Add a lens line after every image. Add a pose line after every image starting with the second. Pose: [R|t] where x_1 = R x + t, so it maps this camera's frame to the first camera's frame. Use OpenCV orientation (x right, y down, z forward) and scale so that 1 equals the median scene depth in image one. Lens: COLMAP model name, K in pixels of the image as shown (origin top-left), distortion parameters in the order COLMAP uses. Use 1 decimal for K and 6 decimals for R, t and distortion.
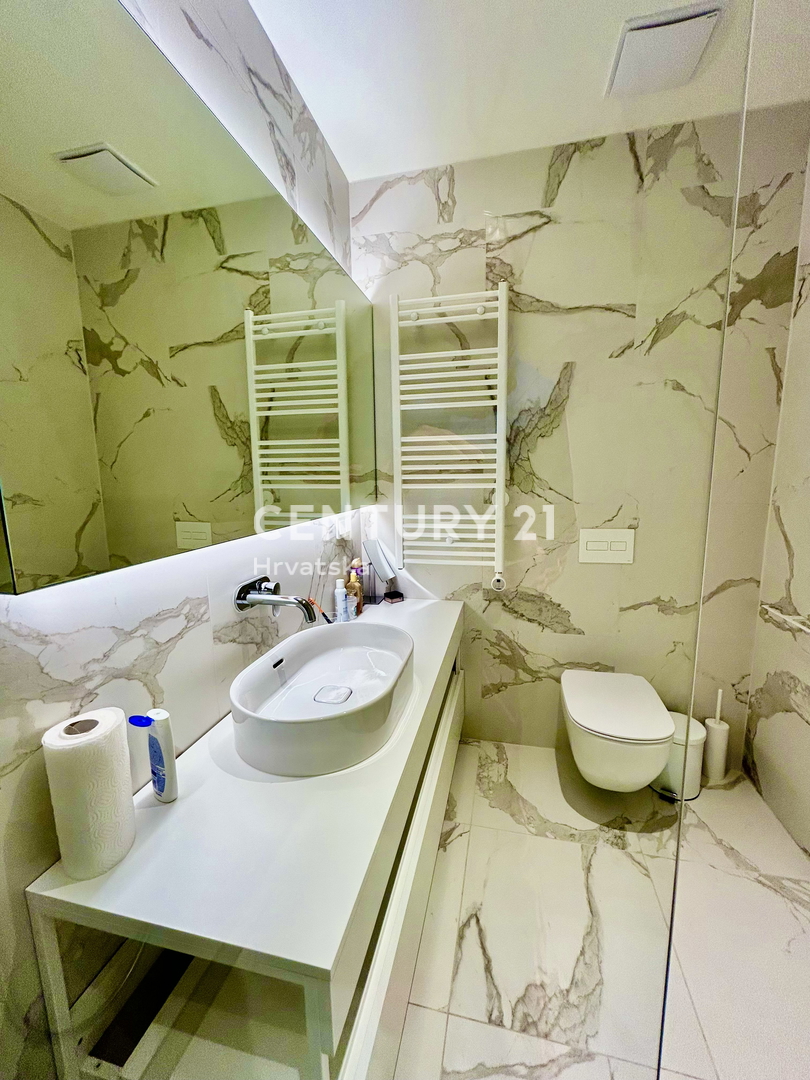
lens RADIAL K [[435.7, 0, 406.7], [0, 435.7, 538.6], [0, 0, 1]] dist [-0.002446, -0.000103]
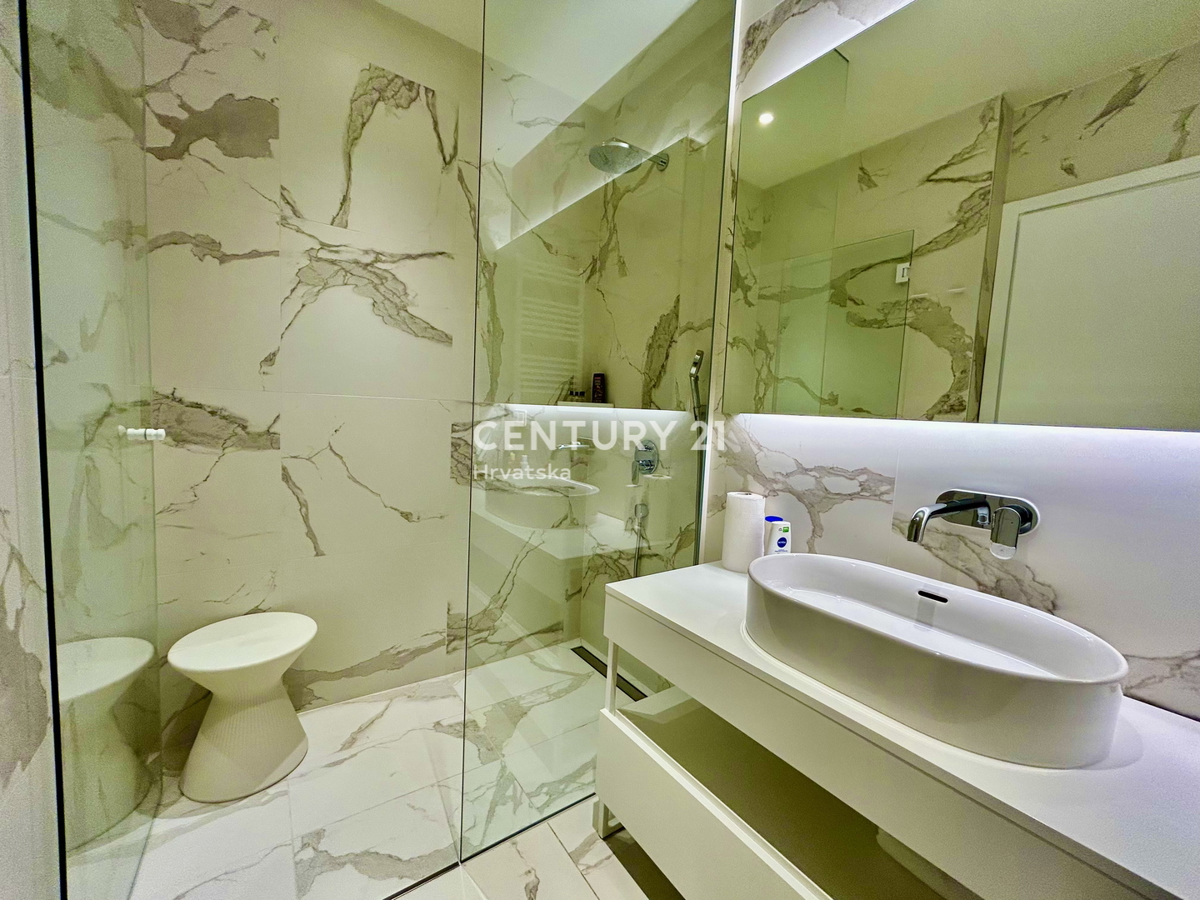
lens RADIAL K [[484.1, 0, 600.4], [0, 484.1, 449.8], [0, 0, 1]] dist [-0.002446, -0.000103]
pose [[-0.663137, 0.042641, -0.747283, 0.924336], [-0.151606, 0.970030, 0.189886, -0.044712], [0.732984, 0.239213, -0.636798, 1.369612]]
